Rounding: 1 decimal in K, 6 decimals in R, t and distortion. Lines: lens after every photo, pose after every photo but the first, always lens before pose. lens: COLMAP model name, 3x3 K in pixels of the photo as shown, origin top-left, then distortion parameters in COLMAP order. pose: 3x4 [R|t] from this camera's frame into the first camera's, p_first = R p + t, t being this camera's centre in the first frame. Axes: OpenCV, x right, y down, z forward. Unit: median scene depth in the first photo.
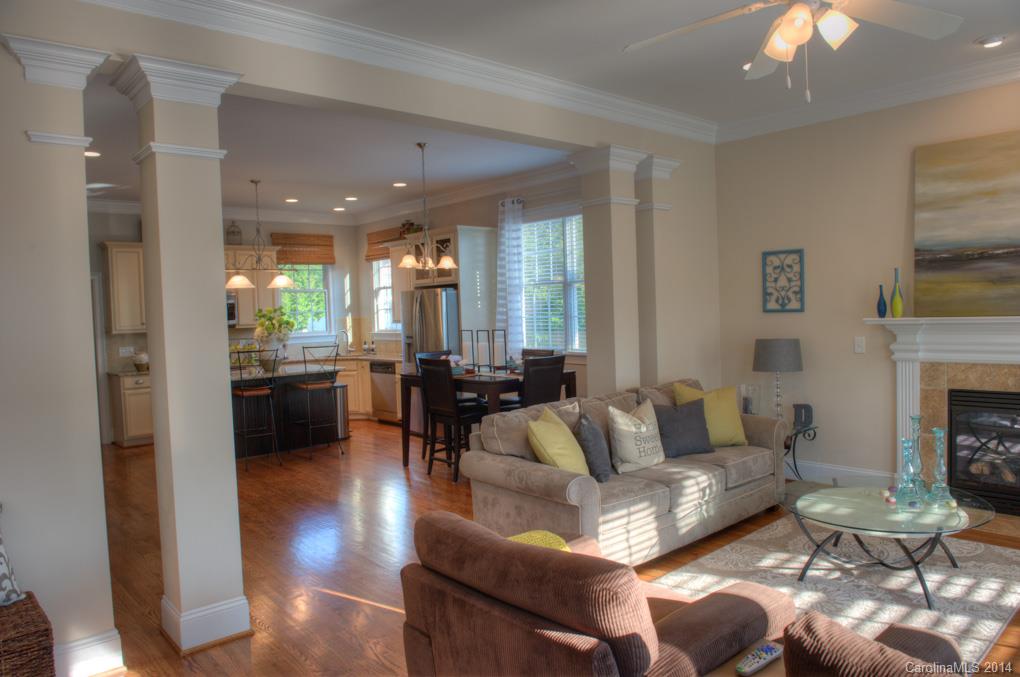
lens RADIAL K [[703.8, 0, 513.6], [0, 703.8, 337.7], [0, 0, 1]] dist [-0.040345, -0.003200]
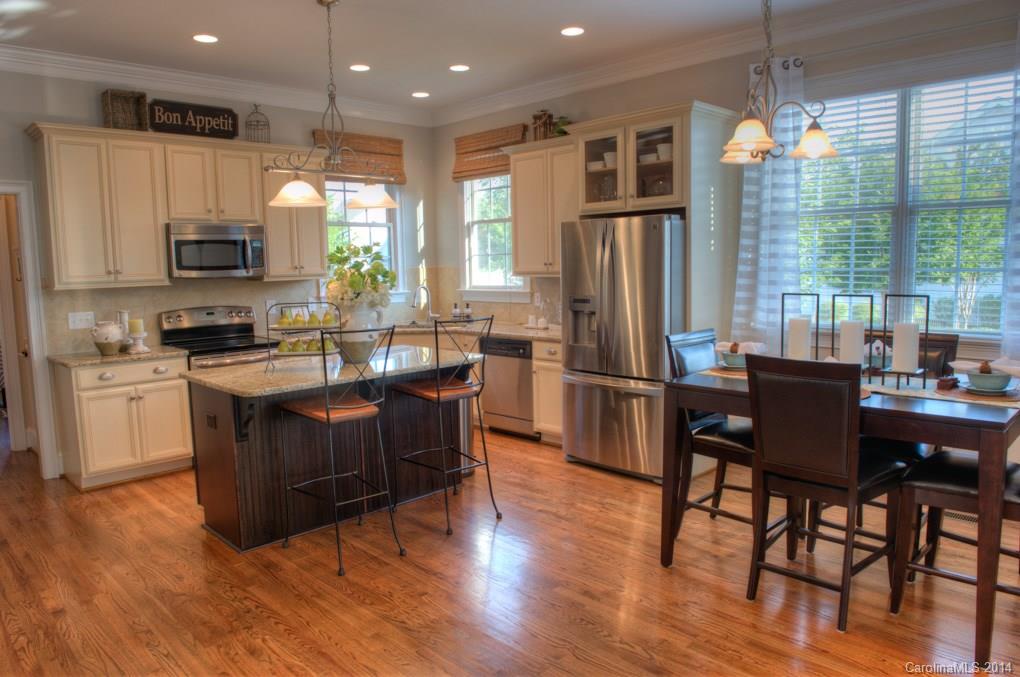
lens RADIAL K [[703.8, 0, 516.2], [0, 703.8, 342.0], [0, 0, 1]] dist [-0.040345, -0.003200]
pose [[0.998502, 0.007577, 0.054184, -0.205496], [-0.011424, 0.997407, 0.071057, -0.006573], [-0.053506, -0.071569, 0.995999, 0.368007]]
